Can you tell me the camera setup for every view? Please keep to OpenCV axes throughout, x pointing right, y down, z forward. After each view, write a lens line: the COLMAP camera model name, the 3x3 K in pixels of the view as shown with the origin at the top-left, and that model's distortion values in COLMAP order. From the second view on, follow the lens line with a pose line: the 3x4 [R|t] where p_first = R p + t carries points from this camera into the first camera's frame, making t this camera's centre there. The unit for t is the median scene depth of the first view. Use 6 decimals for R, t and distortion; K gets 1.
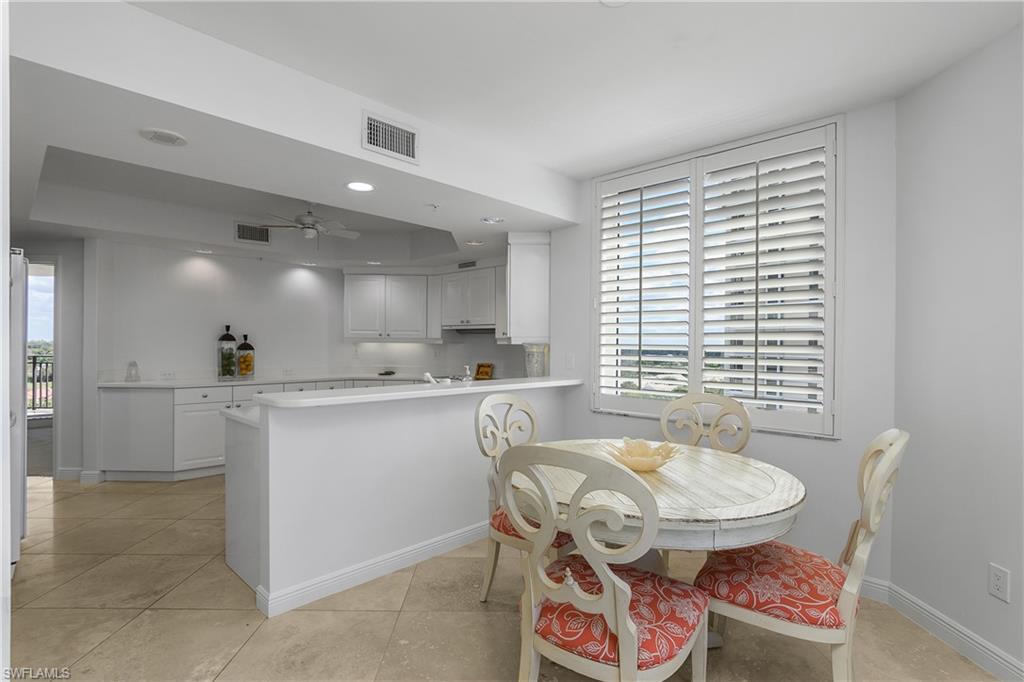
lens RADIAL K [[501.1, 0, 509.5], [0, 501.1, 344.5], [0, 0, 1]] dist [-0.020837, 0.003011]
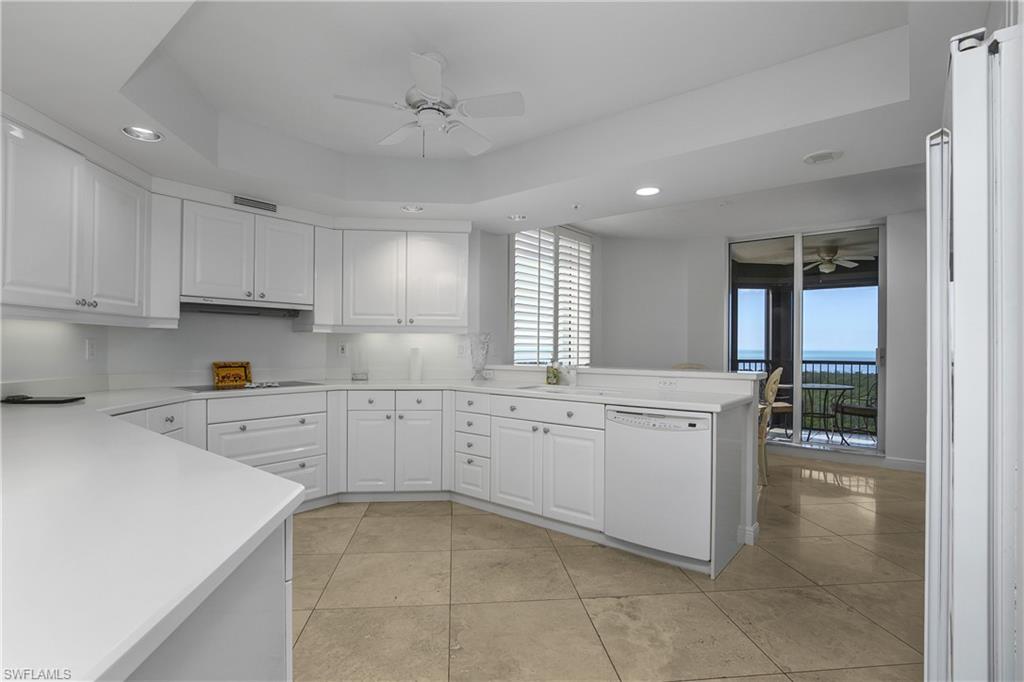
lens RADIAL K [[501.1, 0, 505.9], [0, 501.1, 346.3], [0, 0, 1]] dist [-0.020837, 0.003011]
pose [[-0.077673, -0.009084, 0.996938, -0.755007], [-0.008407, 0.999929, 0.008457, 0.010437], [-0.996943, -0.007724, -0.077743, 0.764488]]
